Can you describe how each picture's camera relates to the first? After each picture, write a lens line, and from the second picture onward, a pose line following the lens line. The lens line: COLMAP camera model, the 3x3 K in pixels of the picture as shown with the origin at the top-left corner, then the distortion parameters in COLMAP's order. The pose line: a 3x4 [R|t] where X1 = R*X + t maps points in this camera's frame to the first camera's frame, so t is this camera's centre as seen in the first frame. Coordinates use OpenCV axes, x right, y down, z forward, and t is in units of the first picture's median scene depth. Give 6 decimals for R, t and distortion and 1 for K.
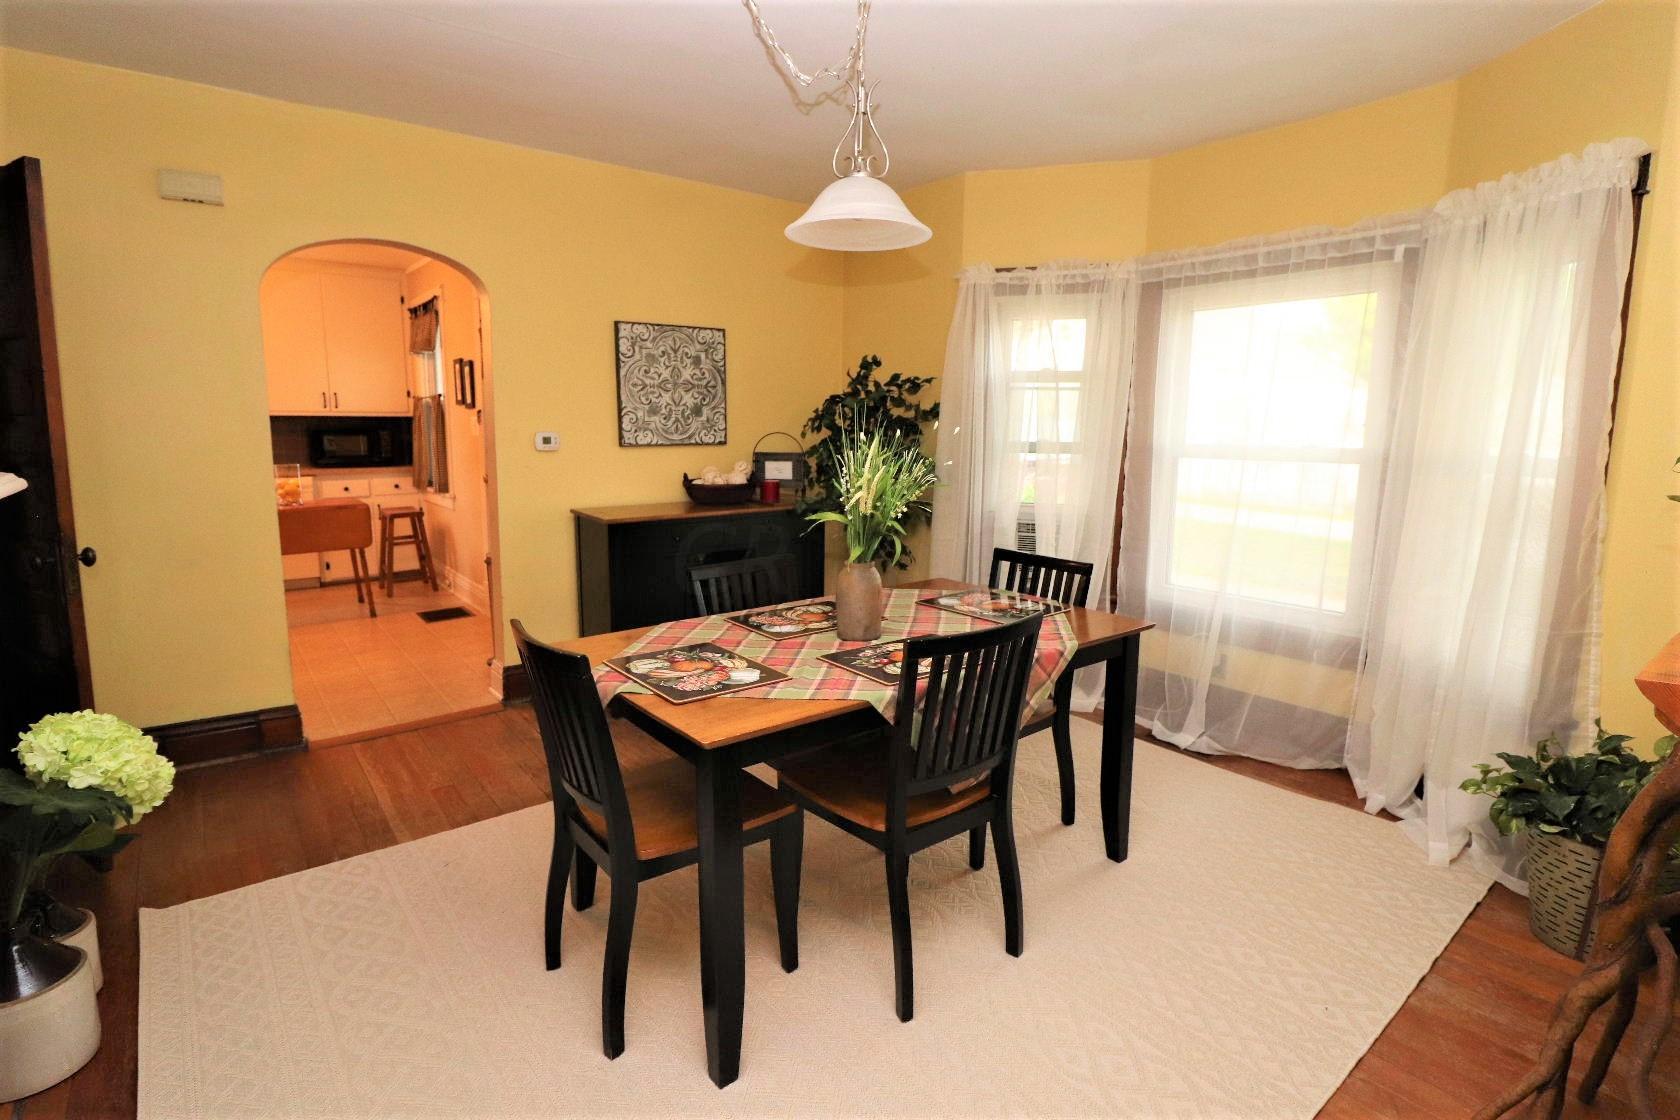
lens RADIAL K [[834.6, 0, 846.5], [0, 834.6, 571.2], [0, 0, 1]] dist [-0.033460, 0.000035]
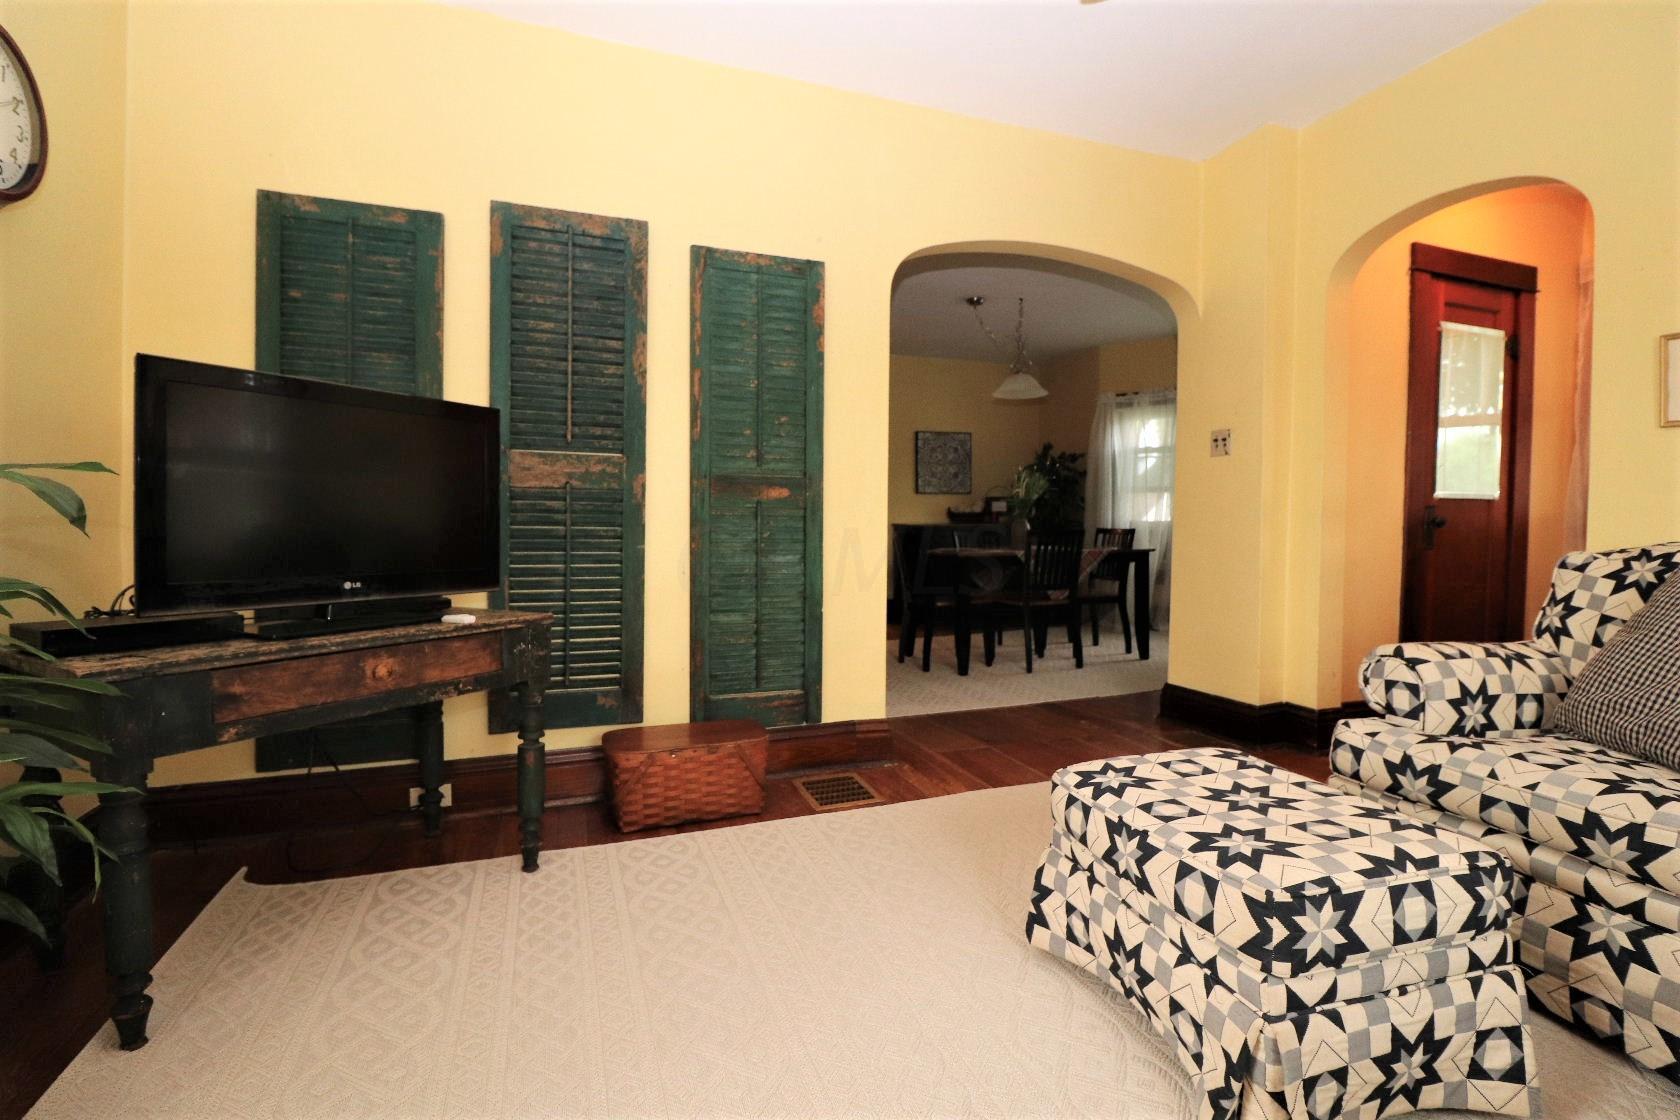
lens RADIAL K [[782.8, 0, 830.4], [0, 782.8, 557.2], [0, 0, 1]] dist [-0.019006, -0.000541]
pose [[0.948355, 0.003063, -0.317195, 0.119786], [-0.041944, 0.992384, -0.115823, 0.218158], [0.314424, 0.123146, 0.941261, -0.772346]]
